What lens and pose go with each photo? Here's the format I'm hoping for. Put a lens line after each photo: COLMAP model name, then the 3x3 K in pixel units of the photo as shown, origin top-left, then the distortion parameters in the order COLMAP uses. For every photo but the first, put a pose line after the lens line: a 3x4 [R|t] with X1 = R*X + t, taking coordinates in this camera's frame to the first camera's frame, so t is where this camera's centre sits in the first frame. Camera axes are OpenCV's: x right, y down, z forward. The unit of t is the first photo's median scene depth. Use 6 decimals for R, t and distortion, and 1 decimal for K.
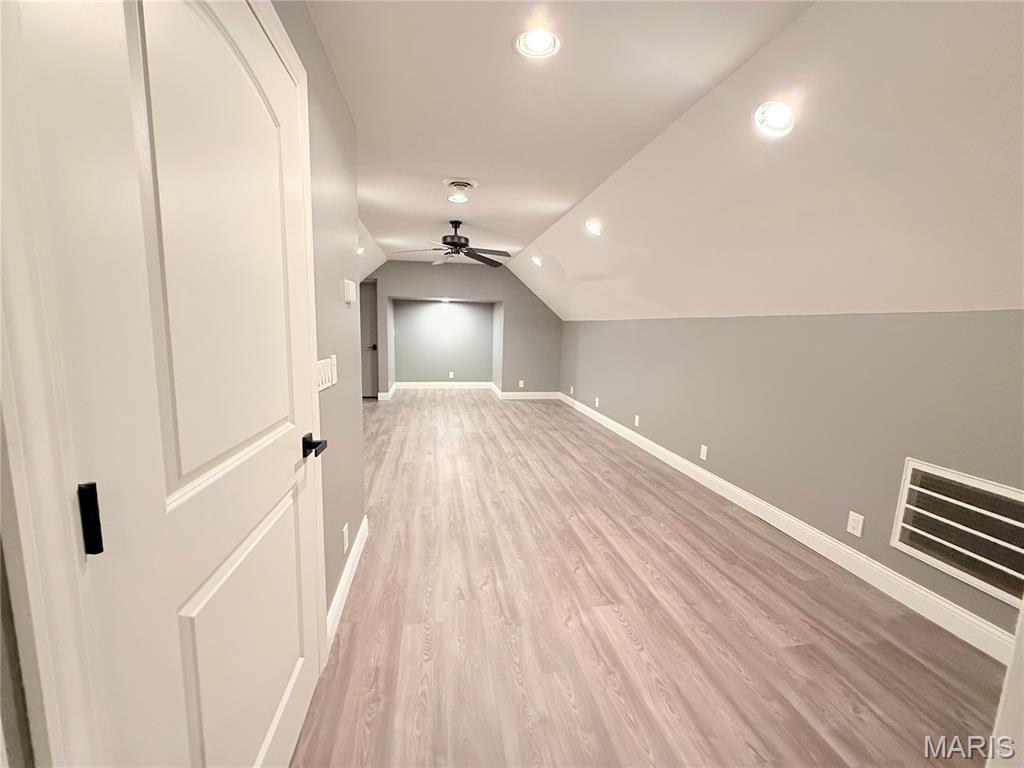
lens RADIAL K [[406.9, 0, 509.0], [0, 406.9, 384.5], [0, 0, 1]] dist [0.001282, 0.000096]
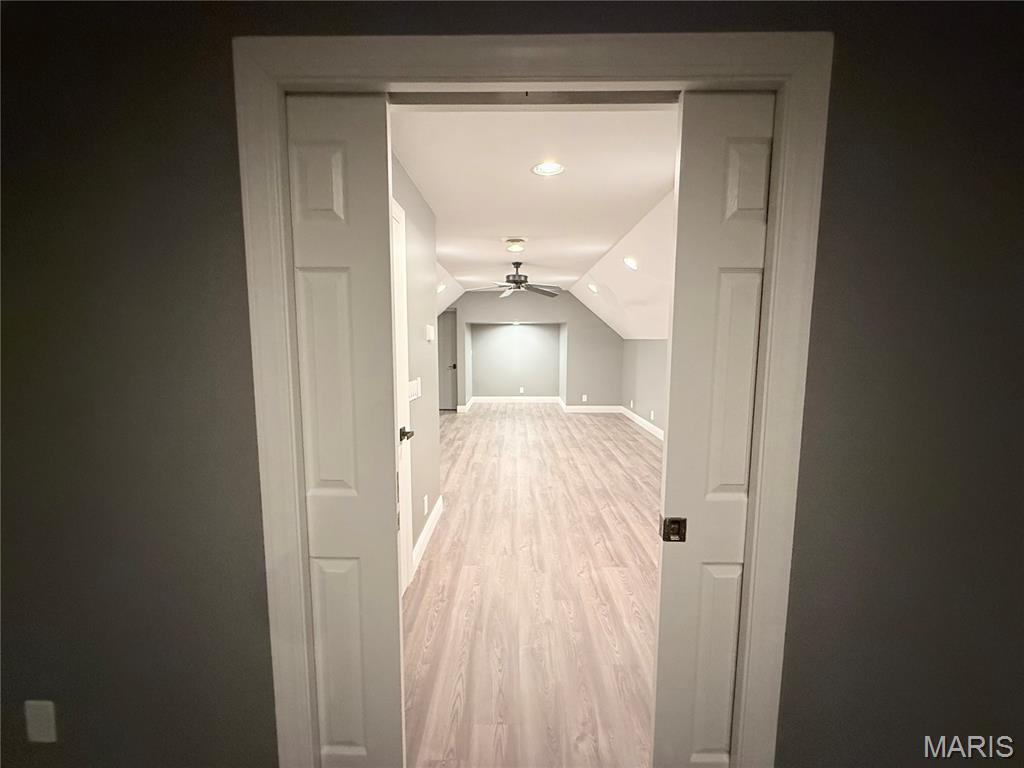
lens RADIAL K [[406.9, 0, 510.1], [0, 406.9, 384.6], [0, 0, 1]] dist [0.001282, 0.000096]
pose [[0.981236, -0.005574, -0.192732, 0.090939], [-0.001474, 0.999336, -0.036403, 0.003621], [0.192807, 0.036004, 0.980576, -0.195795]]
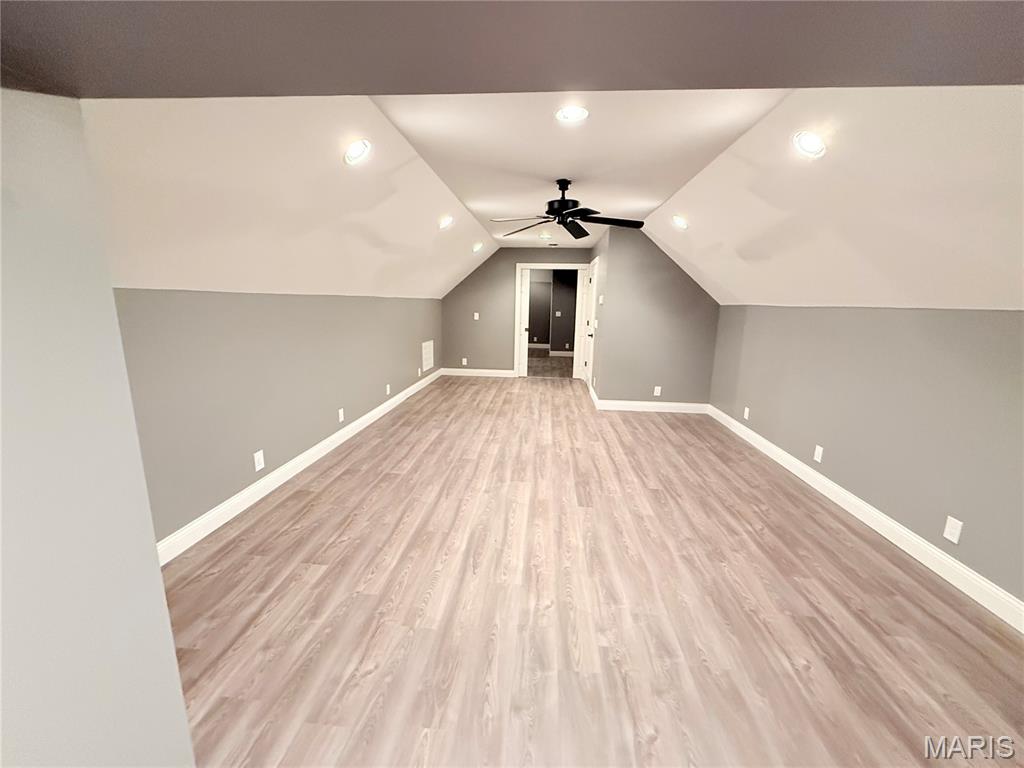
lens RADIAL K [[406.9, 0, 511.7], [0, 406.9, 383.3], [0, 0, 1]] dist [0.001282, 0.000096]
pose [[-0.963282, -0.099752, 0.249275, -0.307576], [-0.011200, 0.942543, 0.333896, -0.341151], [-0.268260, 0.318844, -0.909052, 2.148836]]
